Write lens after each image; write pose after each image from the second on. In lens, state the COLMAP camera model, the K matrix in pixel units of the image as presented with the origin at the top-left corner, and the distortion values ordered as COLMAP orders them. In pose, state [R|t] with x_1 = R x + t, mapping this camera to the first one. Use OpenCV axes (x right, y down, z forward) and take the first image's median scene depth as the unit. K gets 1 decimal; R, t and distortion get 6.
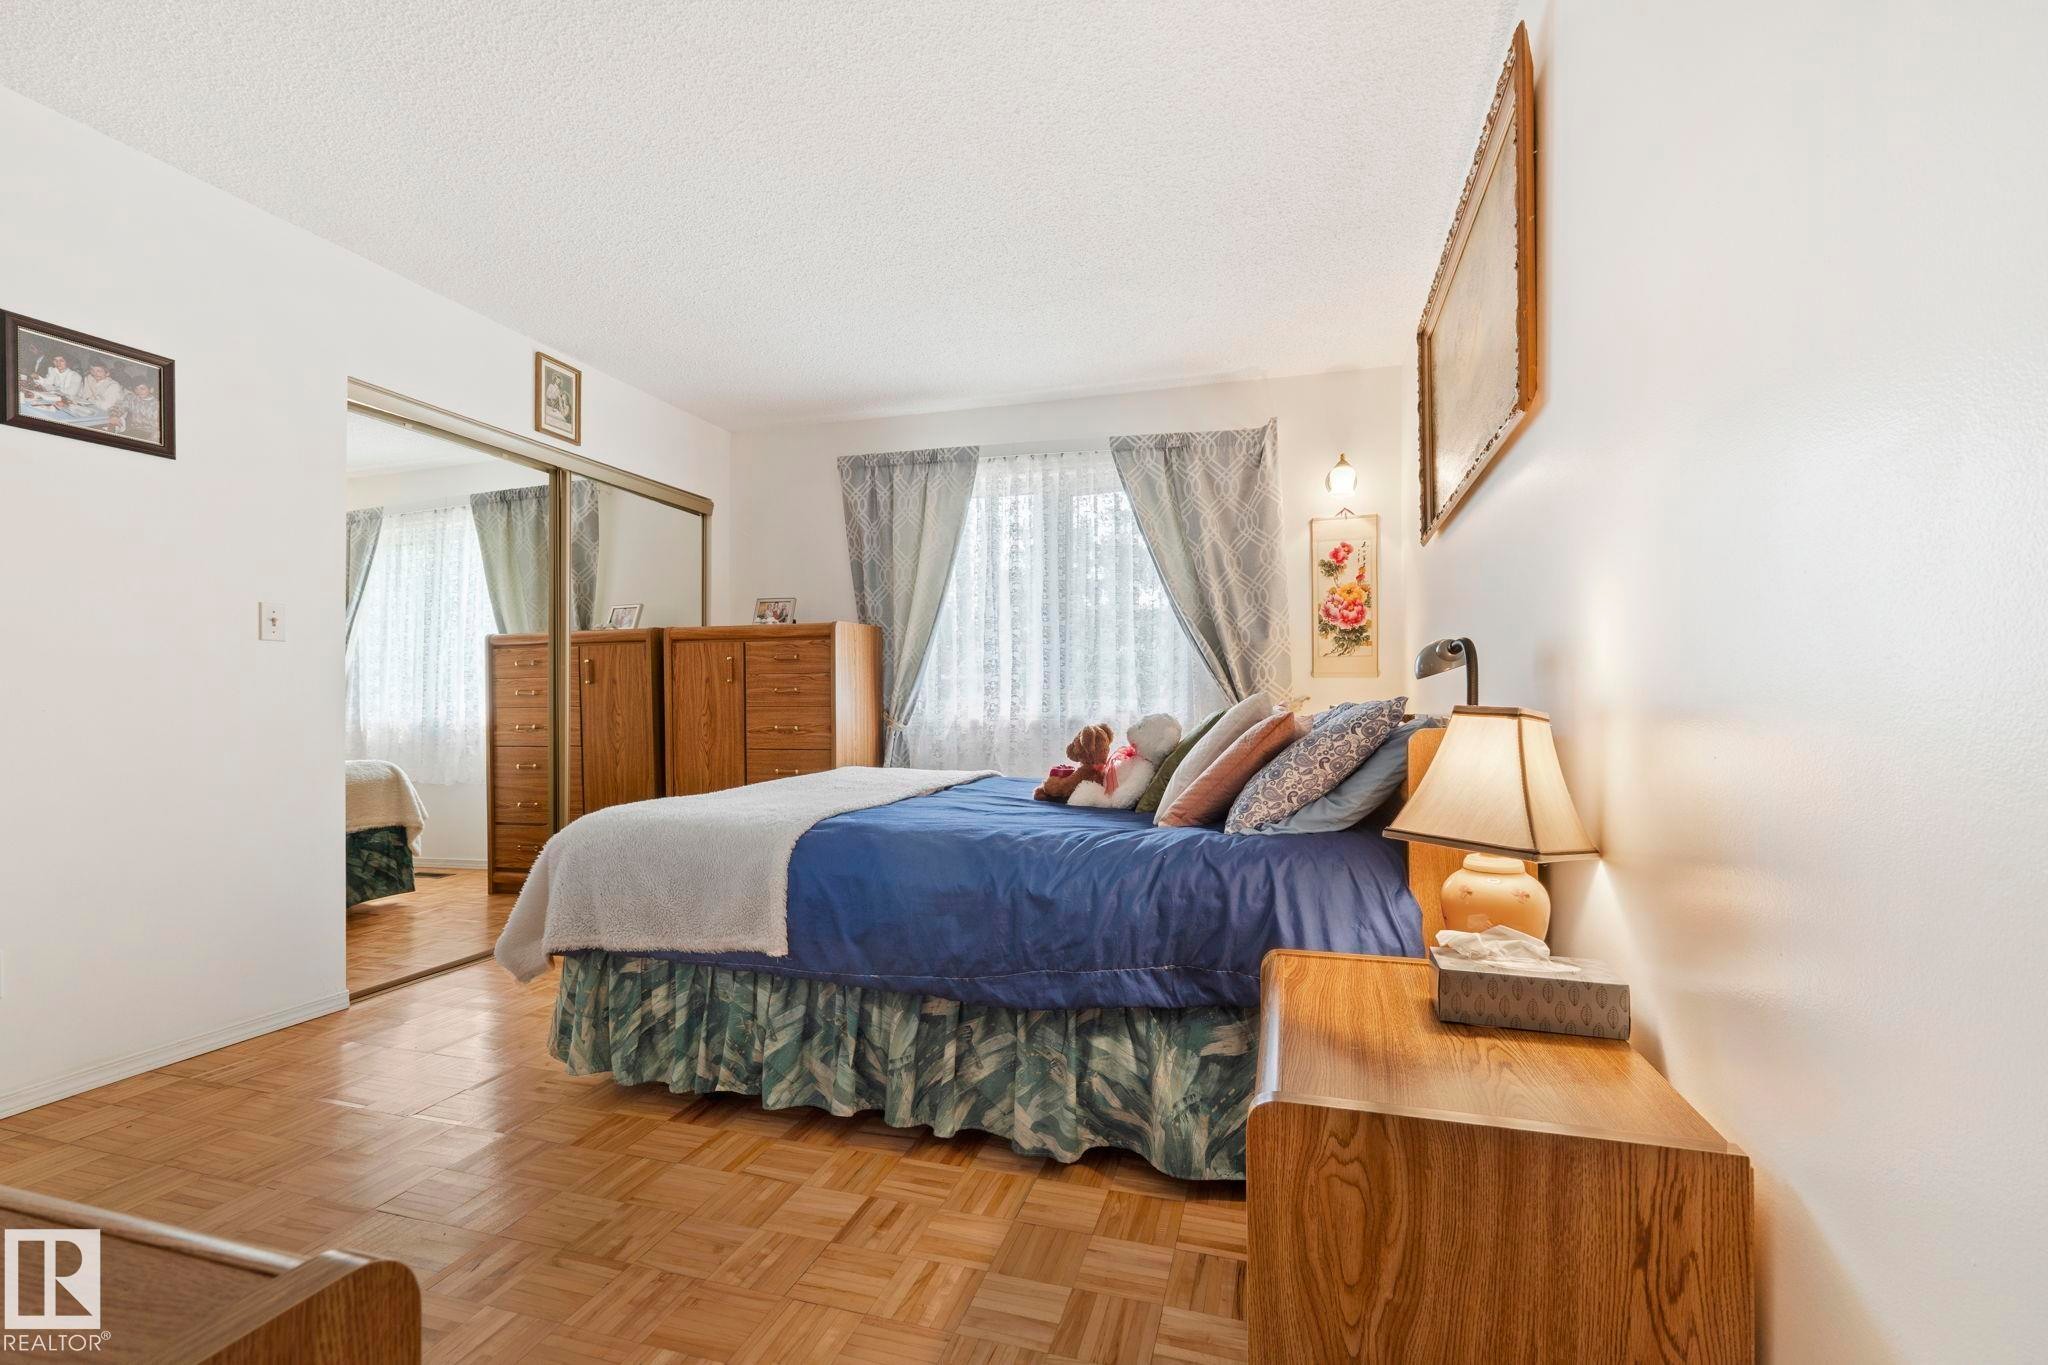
lens RADIAL K [[878.1, 0, 1023.6], [0, 878.1, 703.1], [0, 0, 1]] dist [-0.001145, 0.000128]
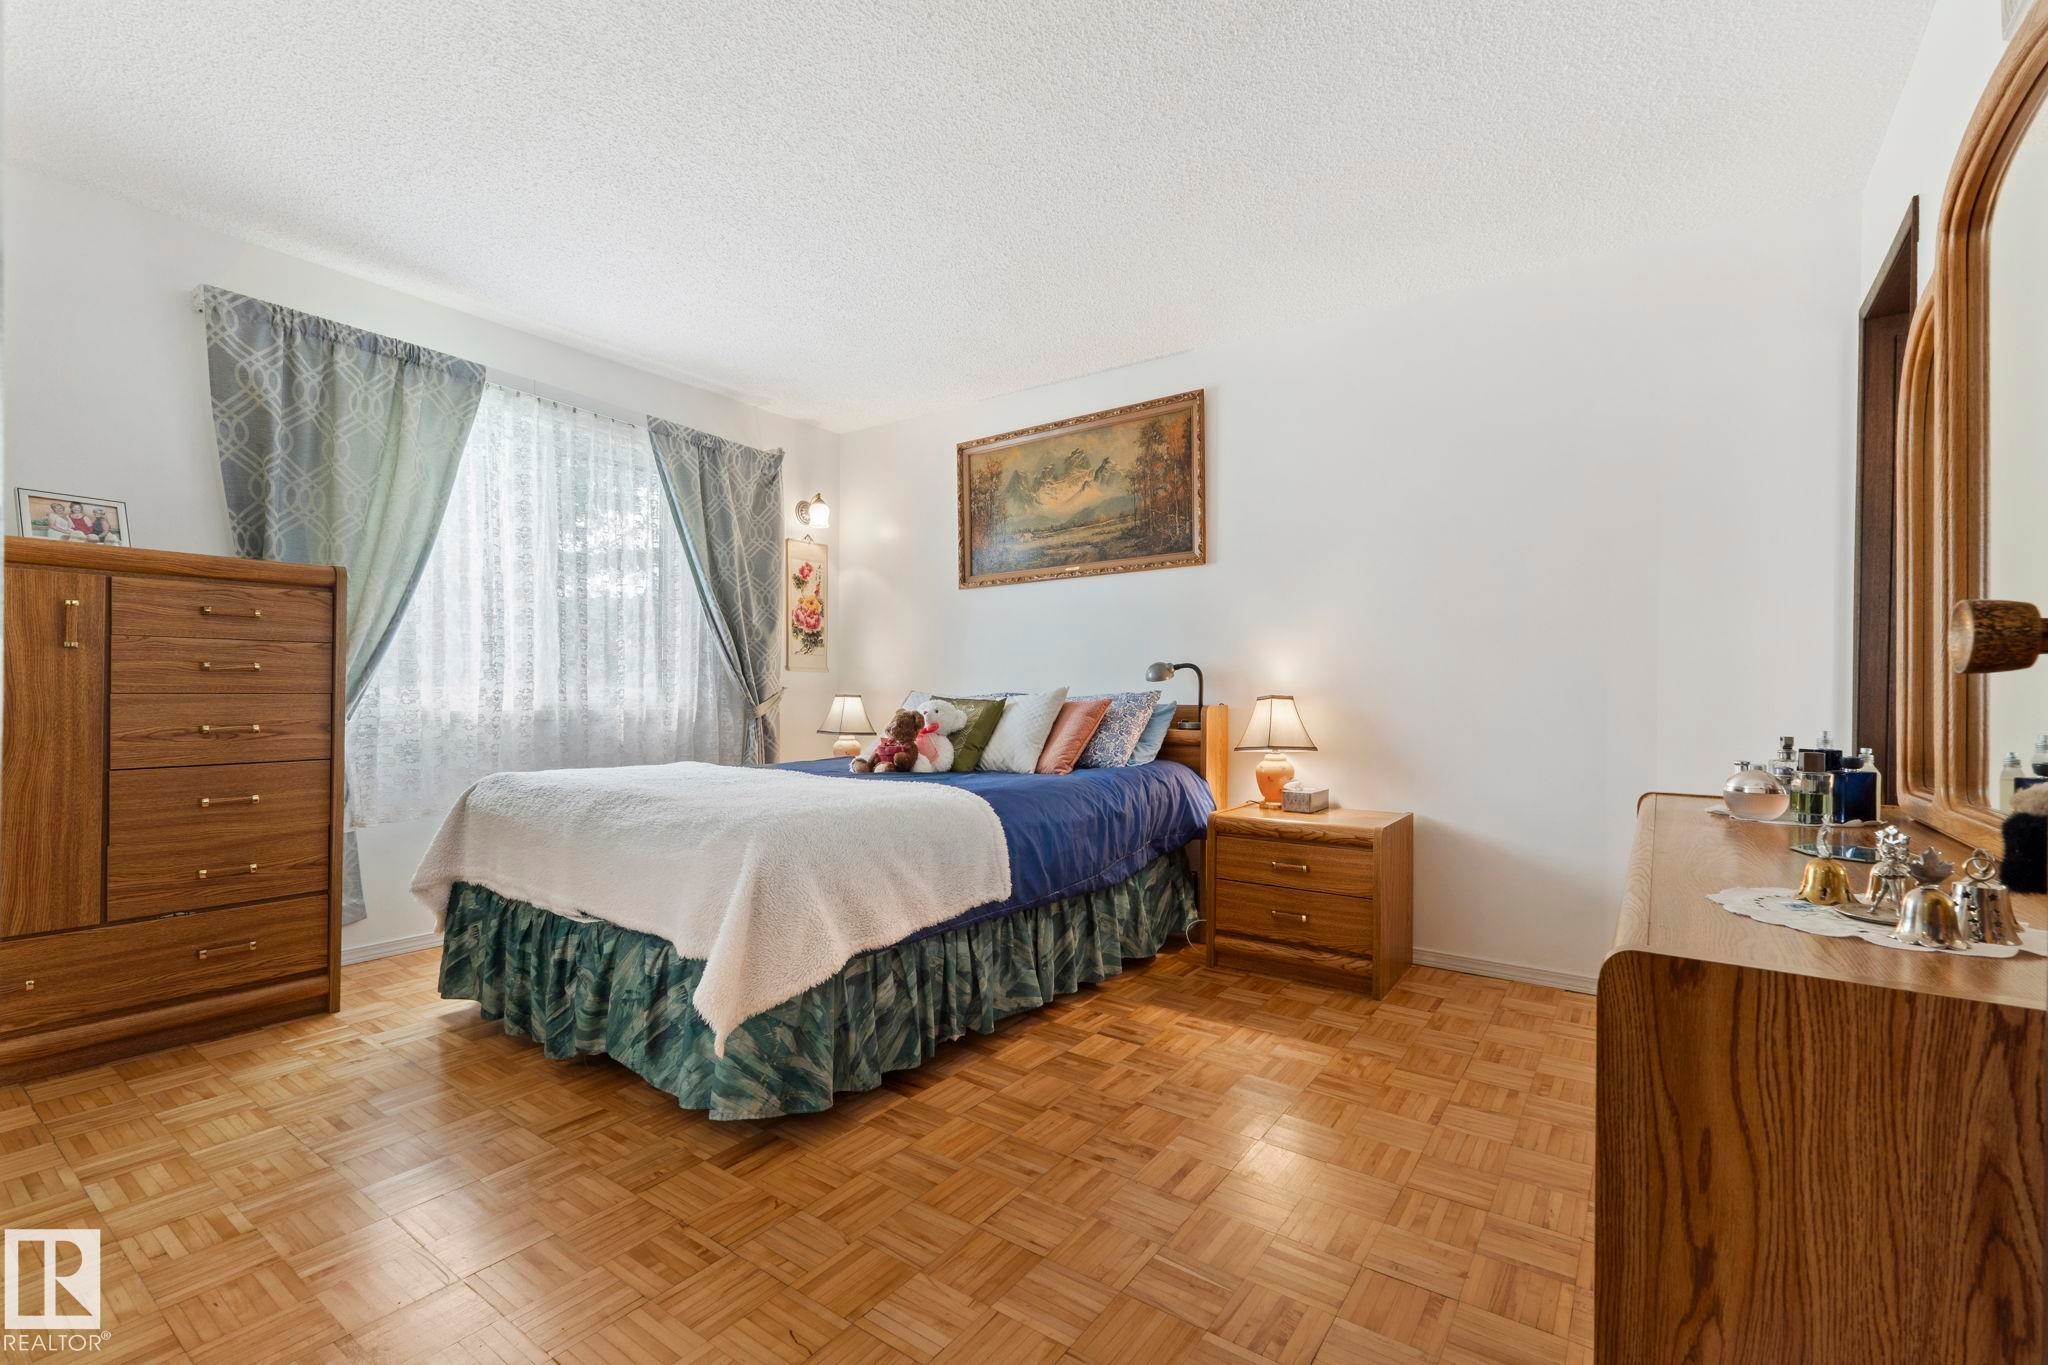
lens RADIAL K [[878.1, 0, 1077.3], [0, 878.1, 694.4], [0, 0, 1]] dist [-0.001145, 0.000128]
pose [[0.295417, 0.003016, 0.955364, -0.704042], [-0.006397, 0.999979, -0.001179, 0.001726], [-0.955347, -0.005763, 0.295430, 0.271136]]
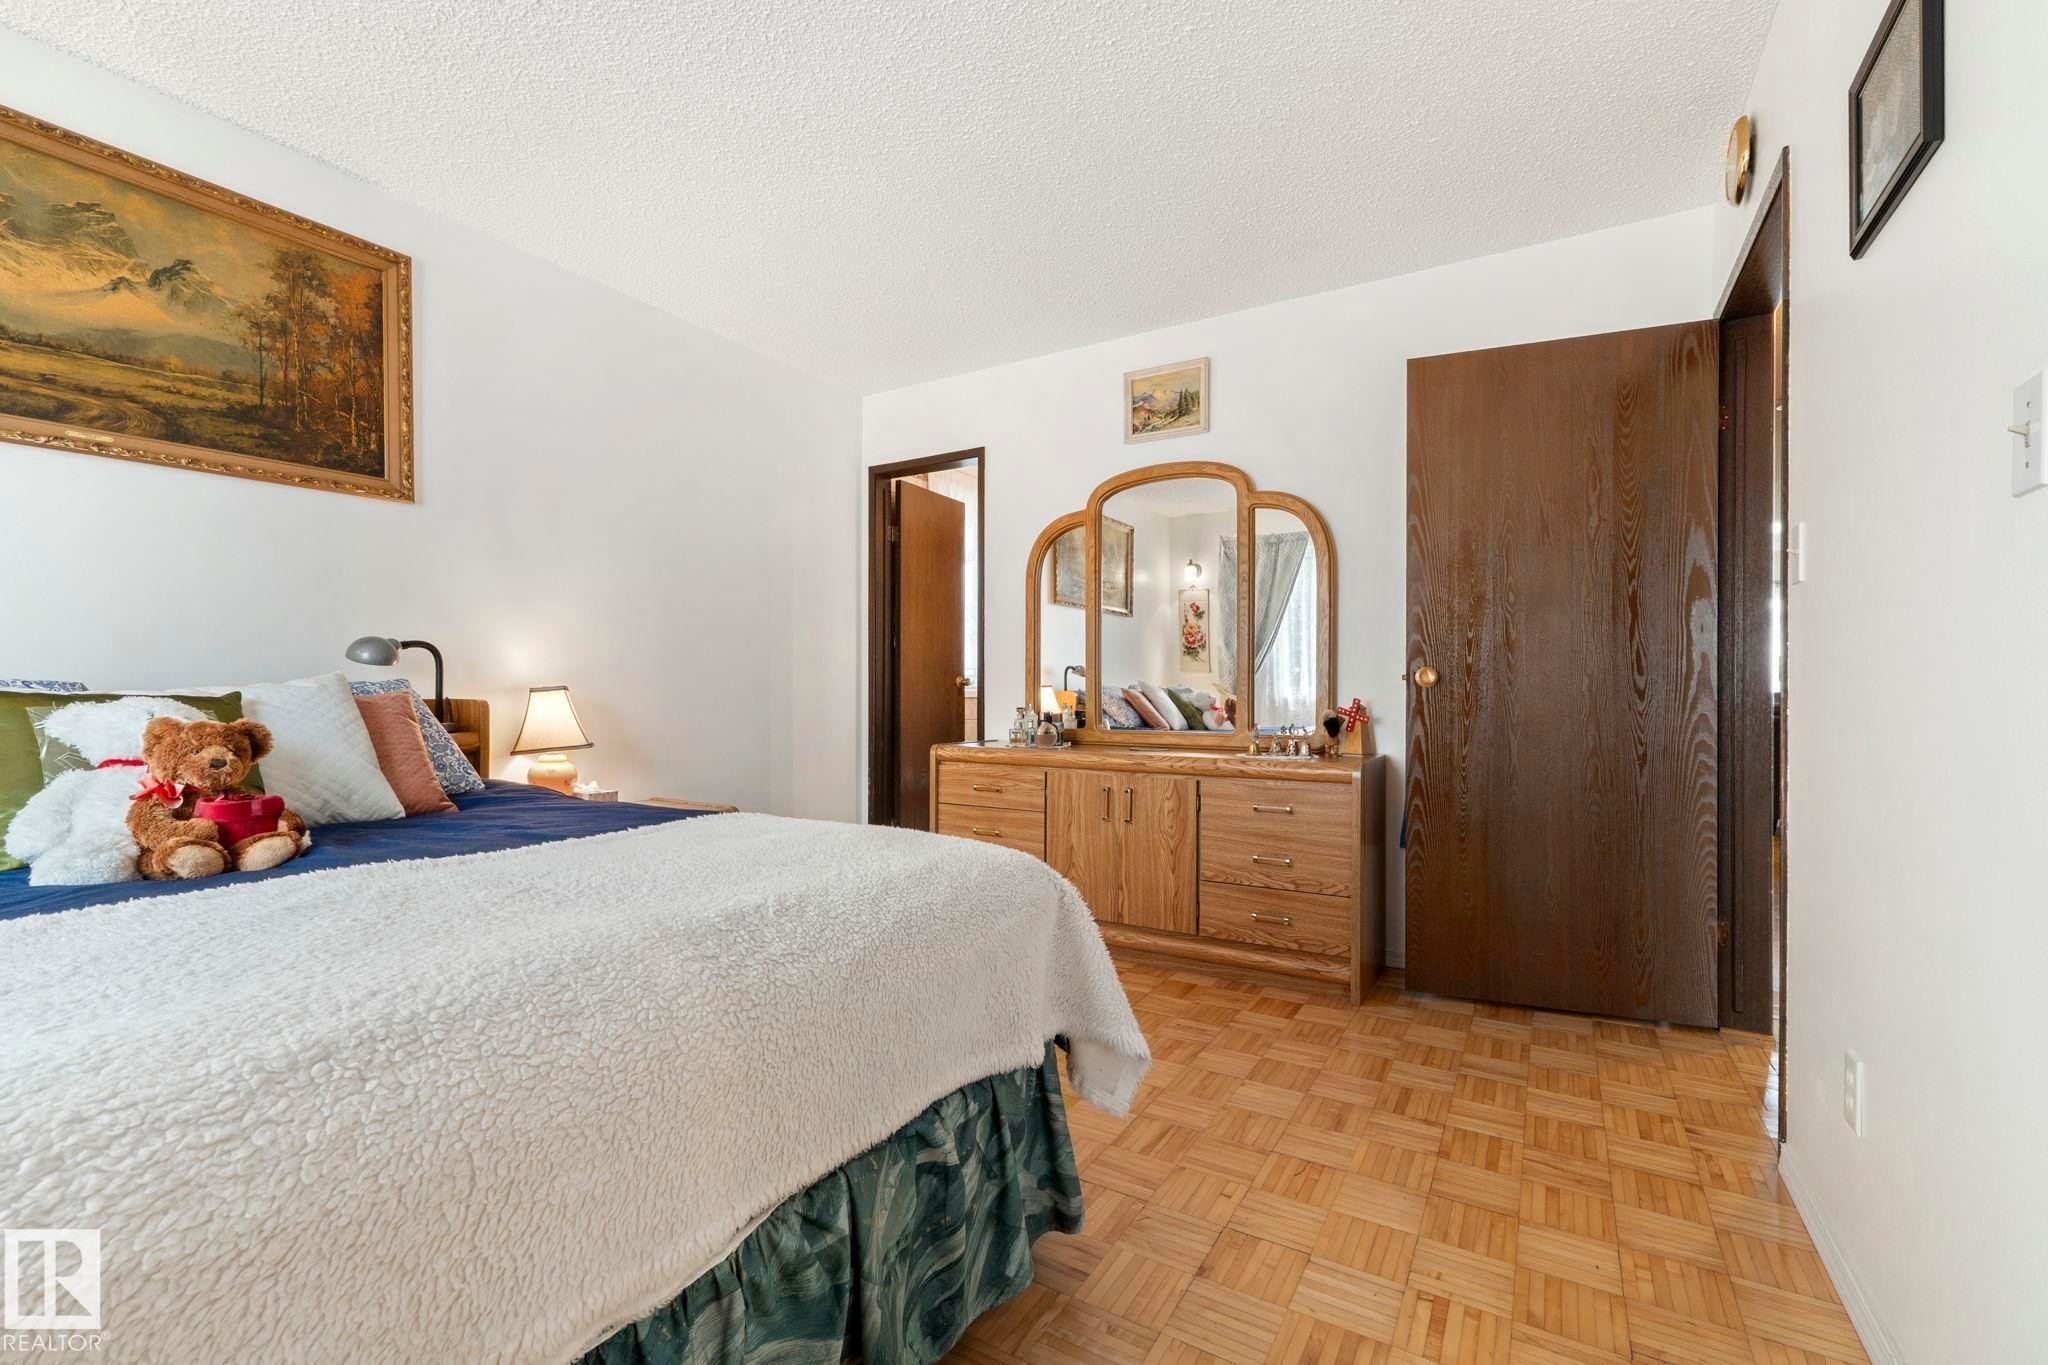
lens RADIAL K [[878.1, 0, 1026.1], [0, 878.1, 691.5], [0, 0, 1]] dist [-0.001145, 0.000128]
pose [[-0.968024, 0.005873, 0.250789, -0.406471], [0.003959, 0.999959, -0.008136, 0.011733], [-0.250827, -0.006882, -0.968008, 0.917002]]
